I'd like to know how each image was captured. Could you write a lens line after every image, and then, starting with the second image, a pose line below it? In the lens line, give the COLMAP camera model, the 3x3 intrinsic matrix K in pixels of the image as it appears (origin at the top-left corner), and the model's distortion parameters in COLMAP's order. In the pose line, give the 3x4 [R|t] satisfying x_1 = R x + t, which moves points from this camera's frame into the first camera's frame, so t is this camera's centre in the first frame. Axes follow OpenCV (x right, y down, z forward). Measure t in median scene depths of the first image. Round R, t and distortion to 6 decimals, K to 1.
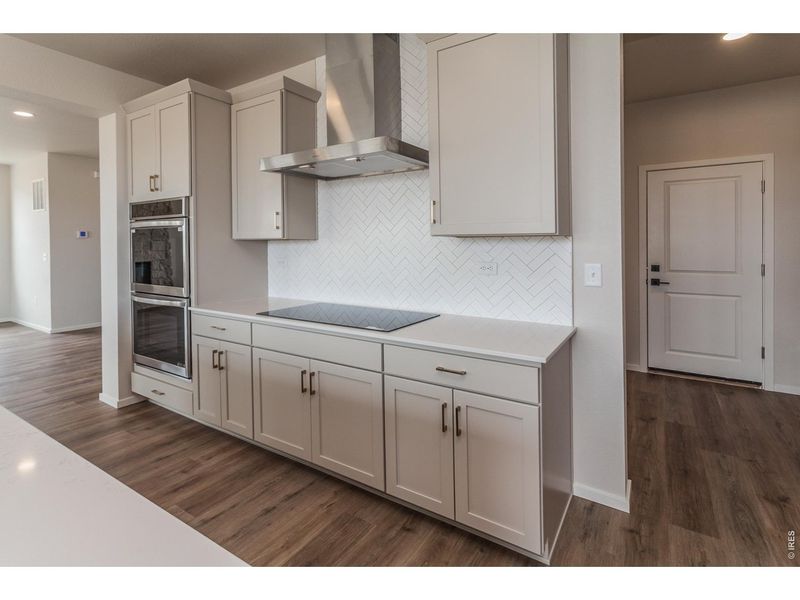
lens RADIAL K [[409.9, 0, 346.1], [0, 409.9, 254.6], [0, 0, 1]] dist [0.009882, 0.000131]
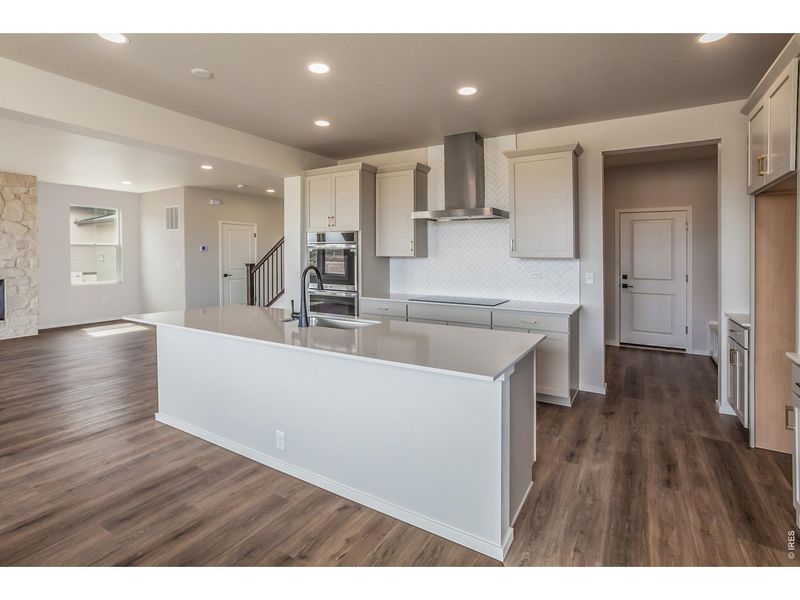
lens RADIAL K [[407.2, 0, 375.5], [0, 407.2, 260.7], [0, 0, 1]] dist [-0.021537, 0.000493]
pose [[0.997312, 0.009794, 0.072608, -0.393170], [-0.008922, 0.999884, -0.012324, -0.000573], [-0.072721, 0.011643, 0.997284, -0.597862]]
